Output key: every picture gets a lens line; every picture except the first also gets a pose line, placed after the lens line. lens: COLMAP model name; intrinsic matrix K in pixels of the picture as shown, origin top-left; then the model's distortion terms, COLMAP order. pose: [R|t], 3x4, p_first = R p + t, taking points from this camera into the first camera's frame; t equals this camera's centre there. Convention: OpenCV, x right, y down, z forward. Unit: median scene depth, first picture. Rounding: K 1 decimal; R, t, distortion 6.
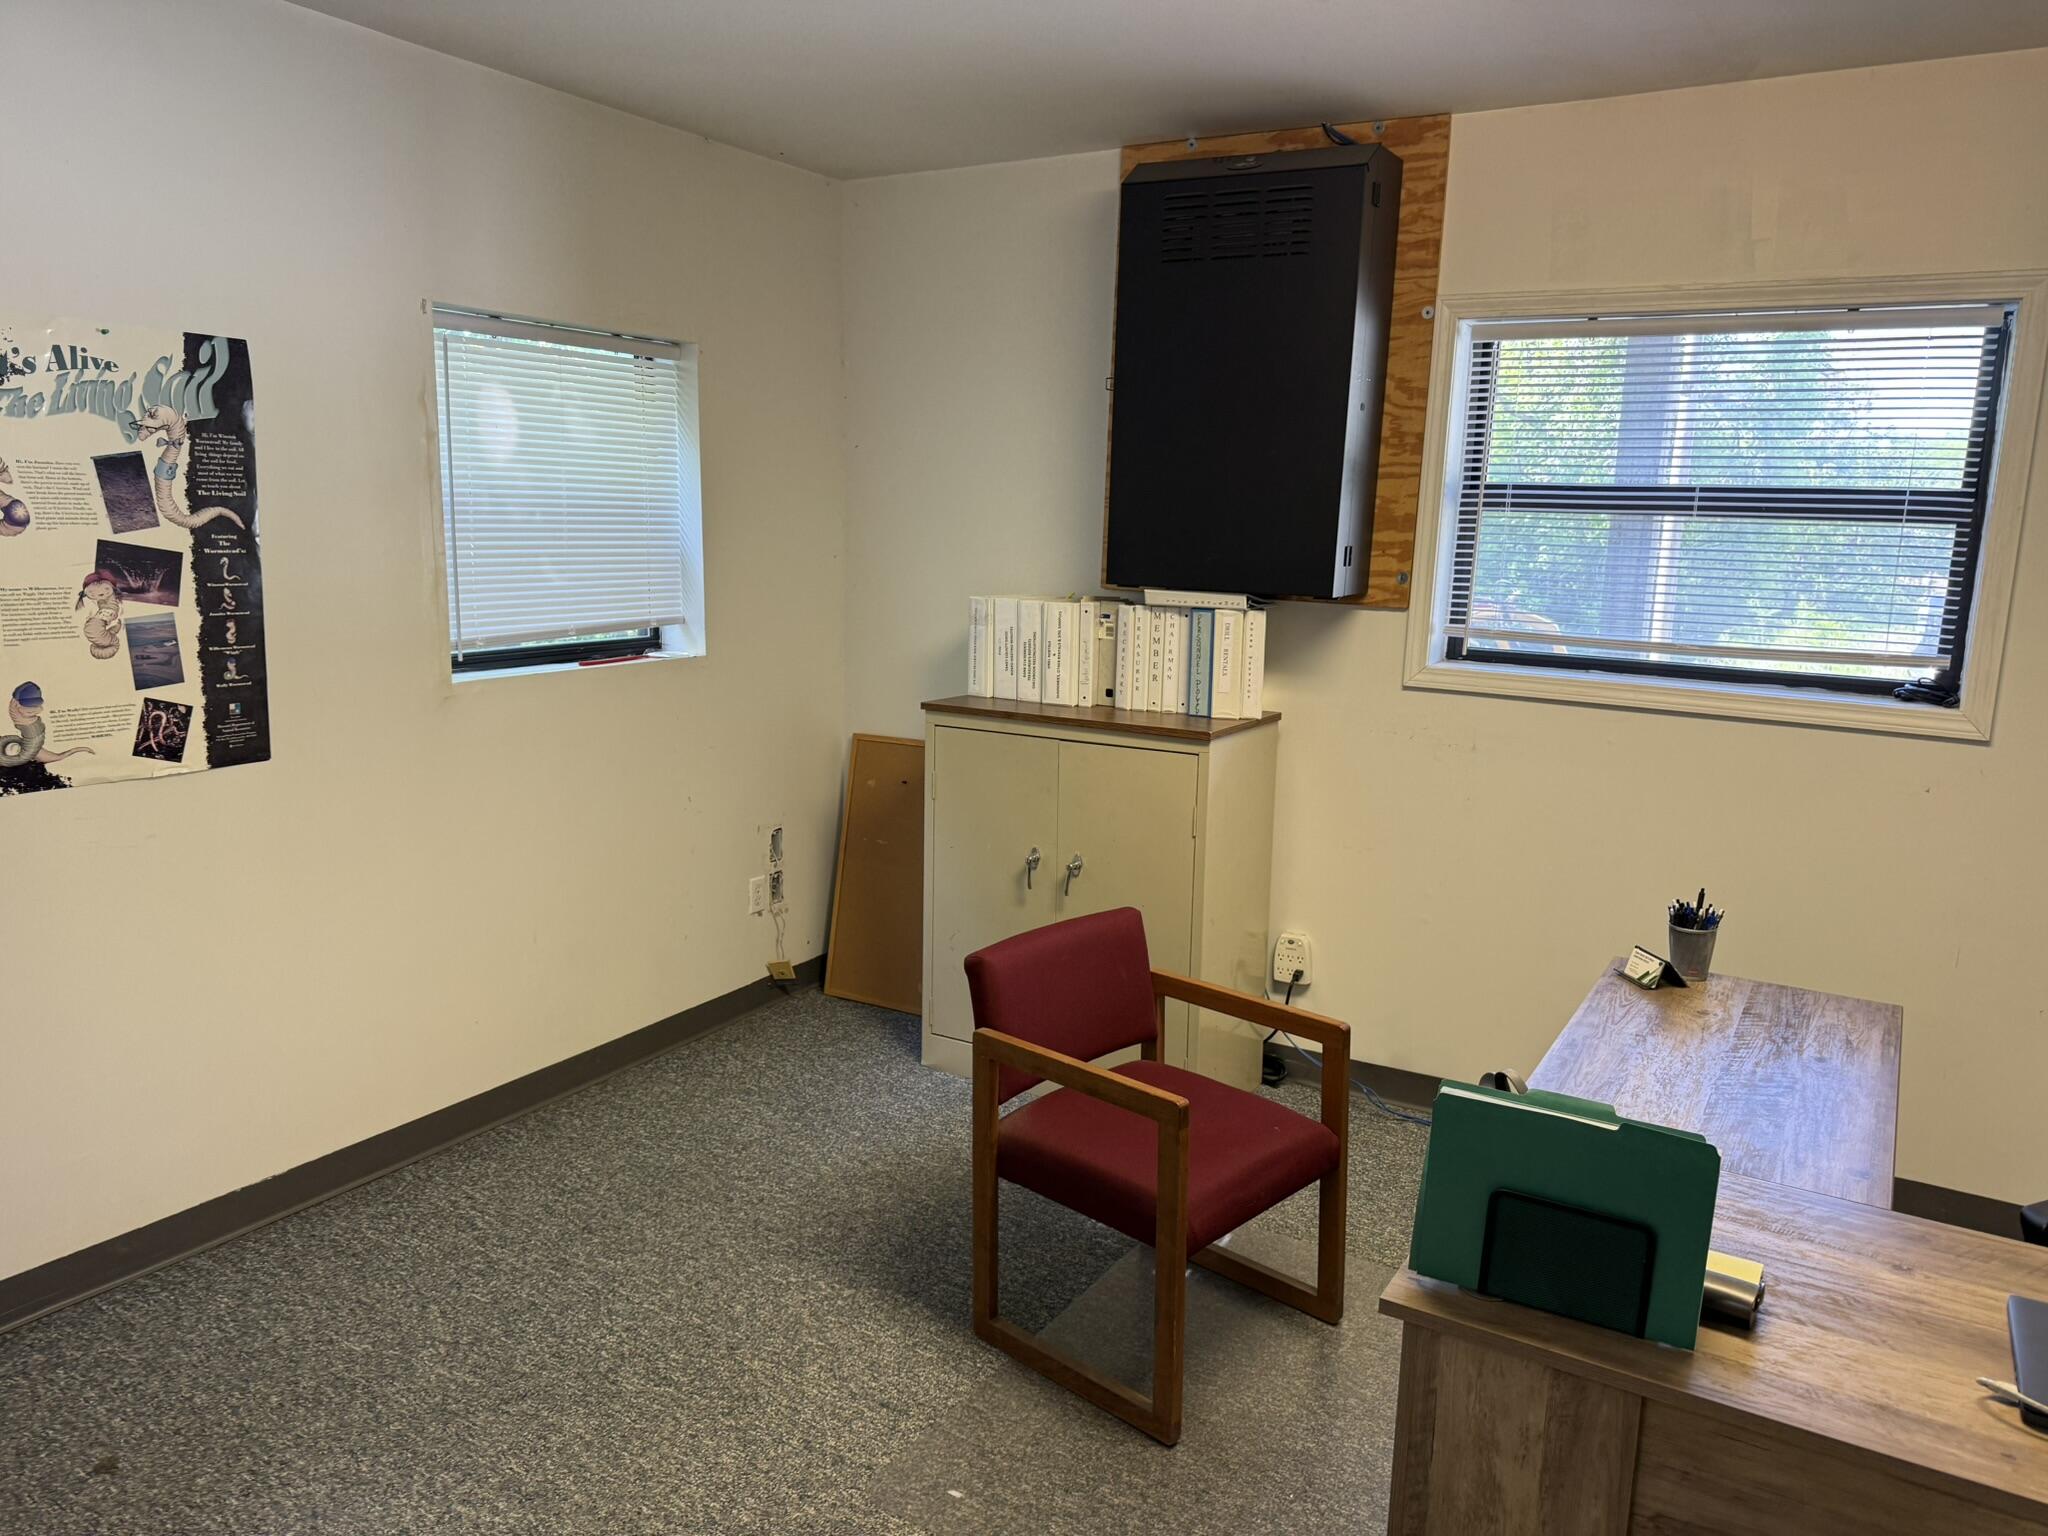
lens RADIAL K [[1444.6, 0, 1025.7], [0, 1444.6, 780.0], [0, 0, 1]] dist [0.000908, 0.000840]
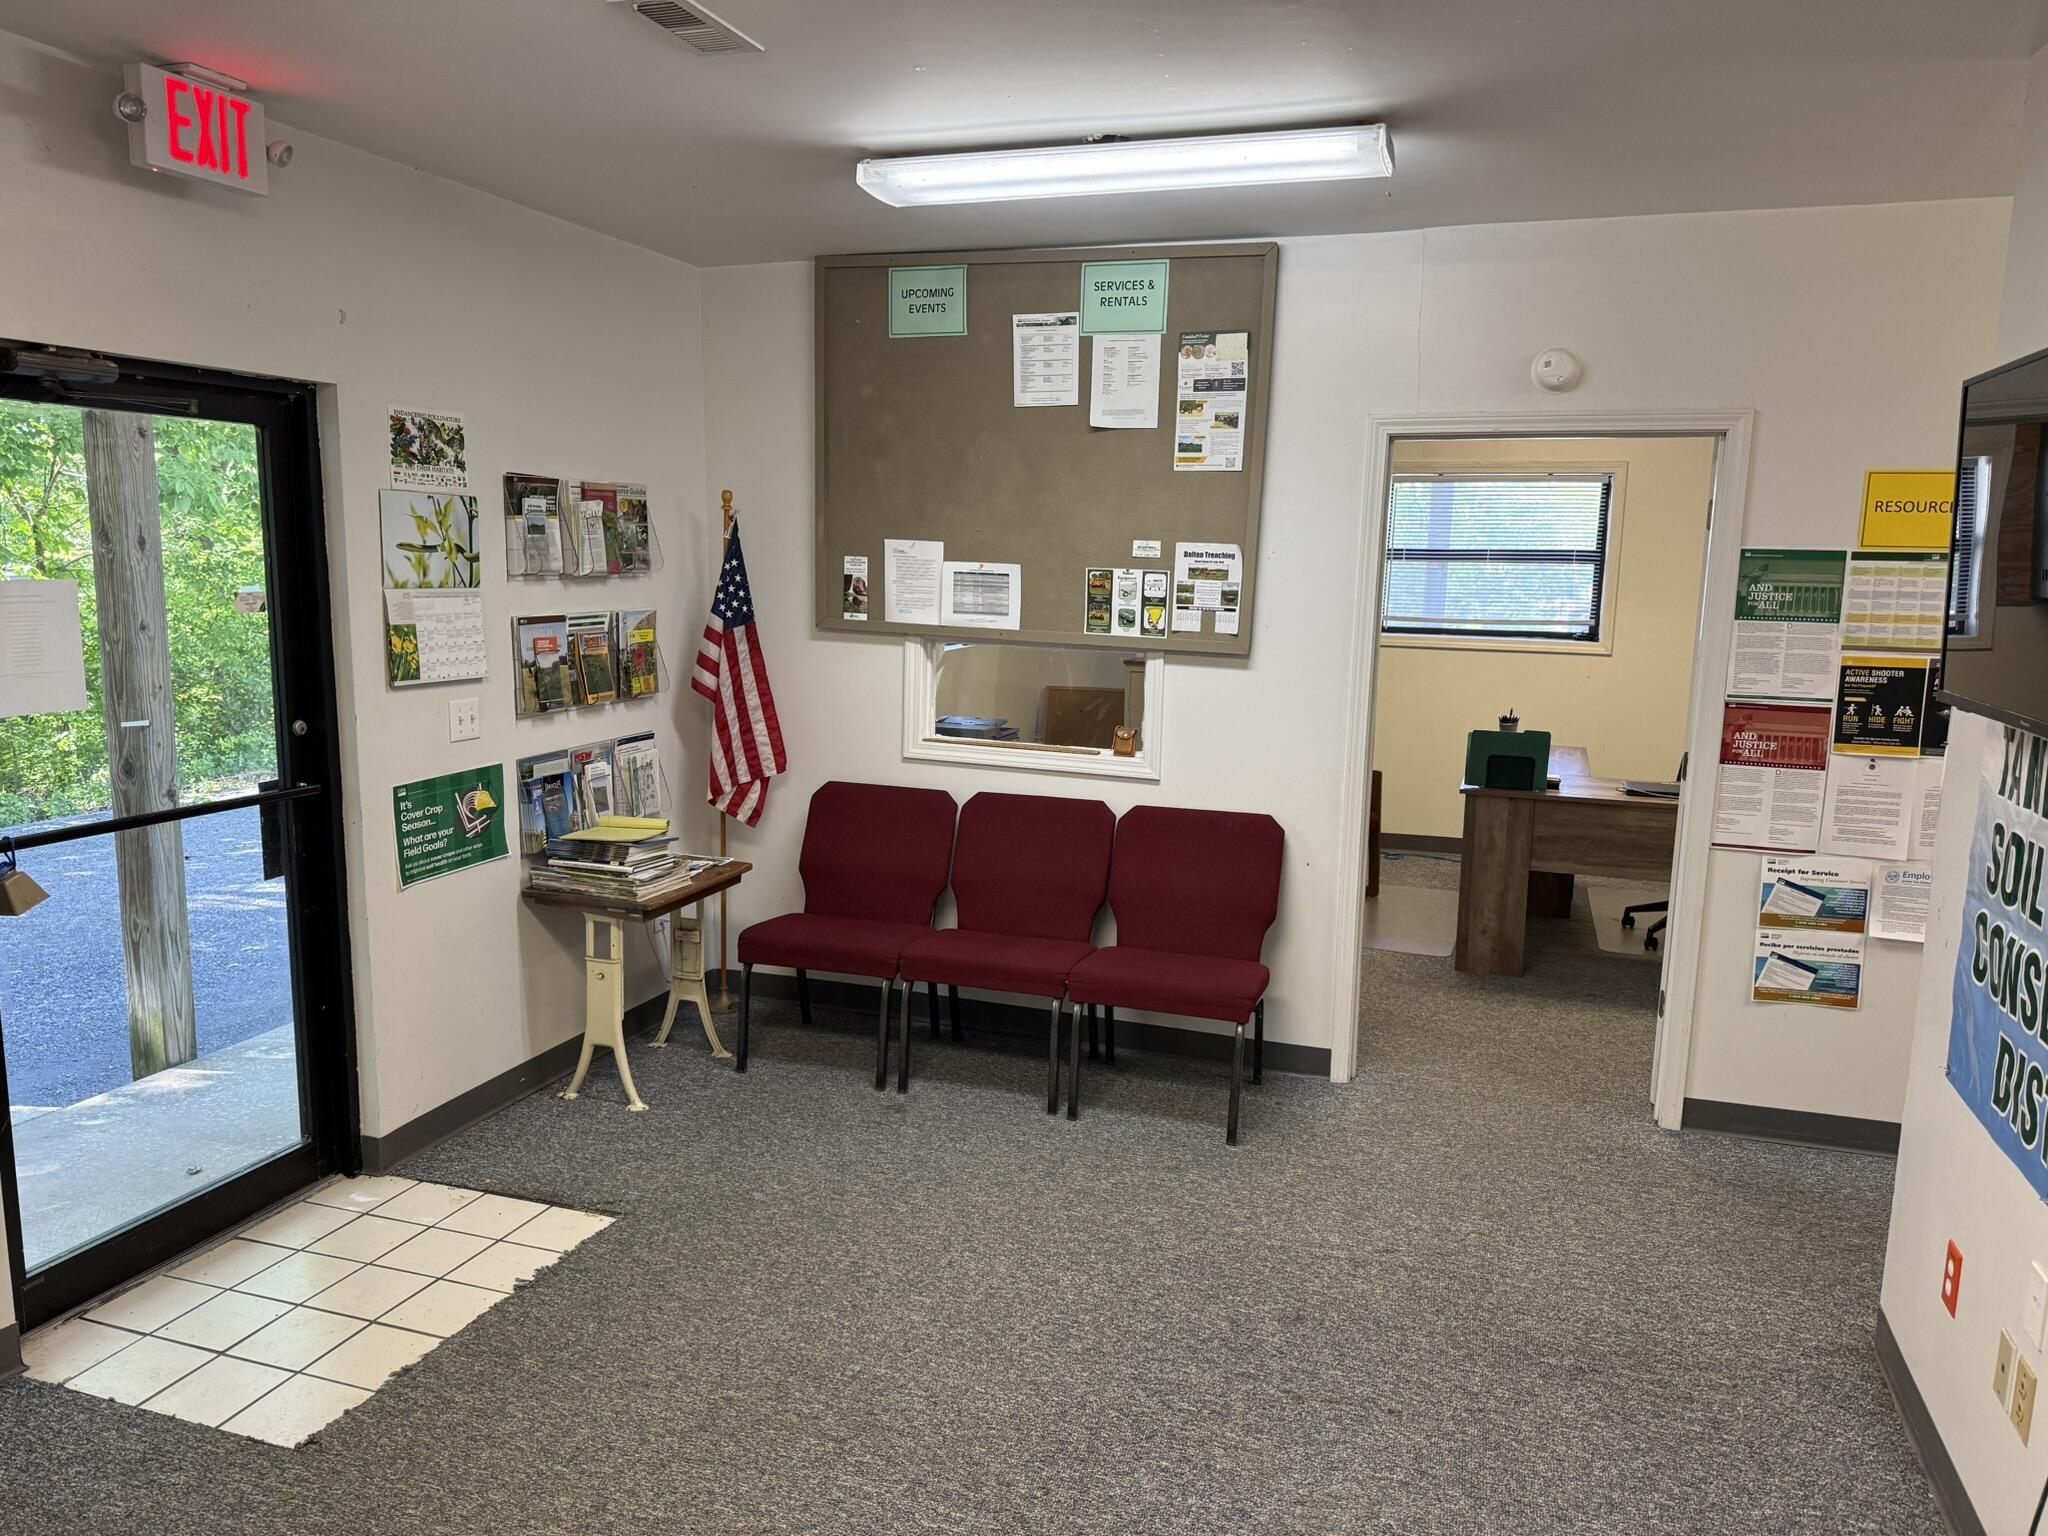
lens RADIAL K [[1444.6, 0, 1026.8], [0, 1444.6, 765.8], [0, 0, 1]] dist [0.000908, 0.000840]
pose [[0.979243, -0.030141, 0.200436, -0.808153], [0.036341, 0.998966, -0.027327, 0.199000], [-0.199405, 0.034044, 0.979326, -1.207296]]
